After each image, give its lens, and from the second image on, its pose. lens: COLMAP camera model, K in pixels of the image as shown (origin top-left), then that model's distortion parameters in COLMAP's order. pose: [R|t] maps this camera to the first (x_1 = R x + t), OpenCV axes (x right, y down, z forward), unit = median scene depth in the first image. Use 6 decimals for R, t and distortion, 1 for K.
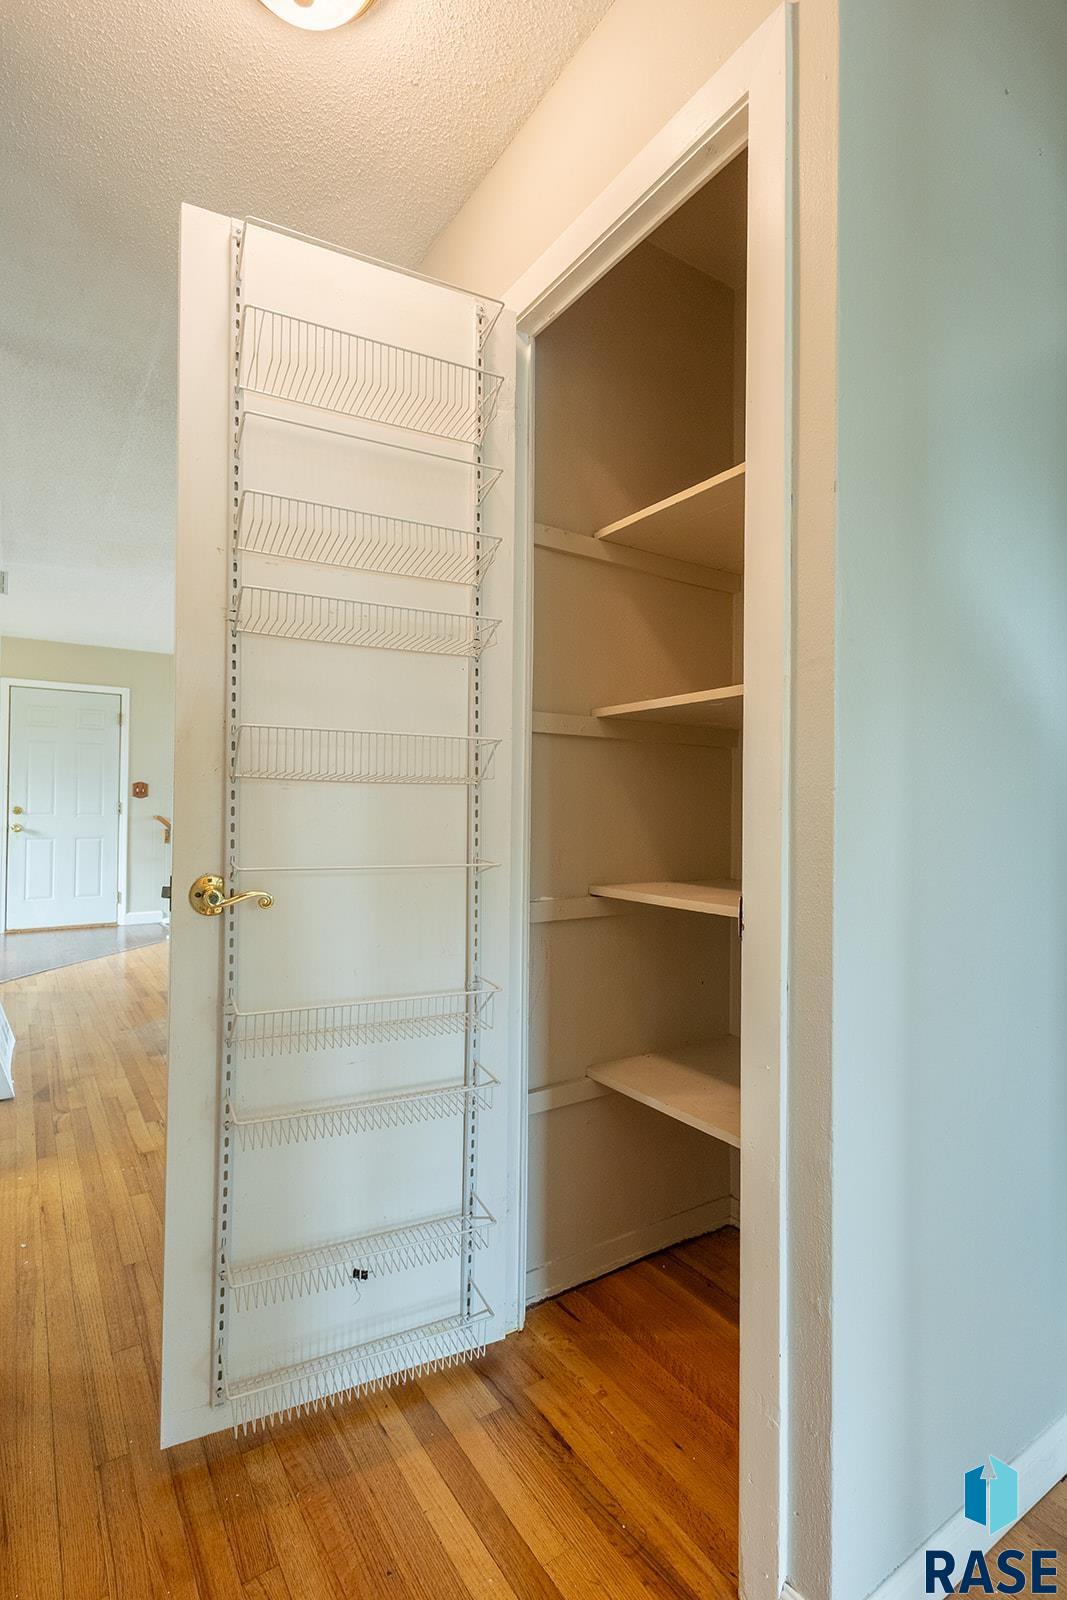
lens RADIAL K [[766.0, 0, 530.3], [0, 766.0, 802.8], [0, 0, 1]] dist [0.006444, 0.000224]
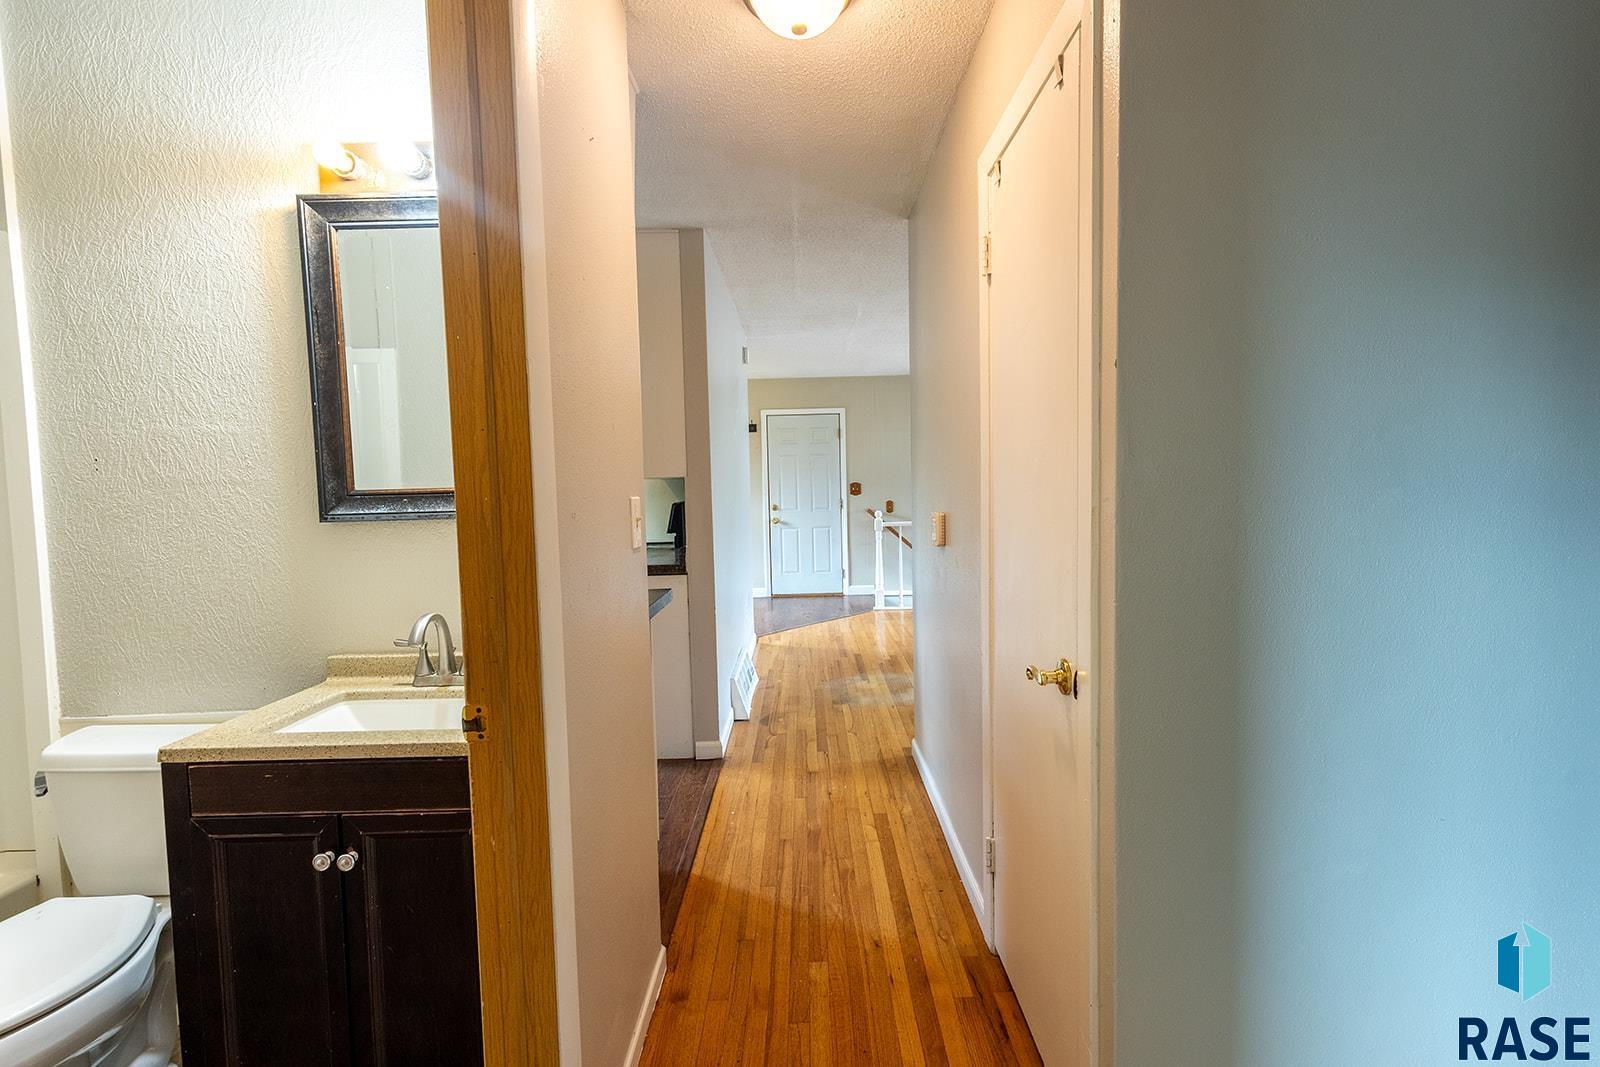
lens RADIAL K [[730.2, 0, 806.2], [0, 730.2, 531.6], [0, 0, 1]] dist [0.011409, -0.004693]
pose [[0.833759, 0.006169, -0.552095, 0.193049], [0.036824, 0.997090, 0.066753, -0.069356], [0.550900, -0.075987, 0.831105, -0.092767]]
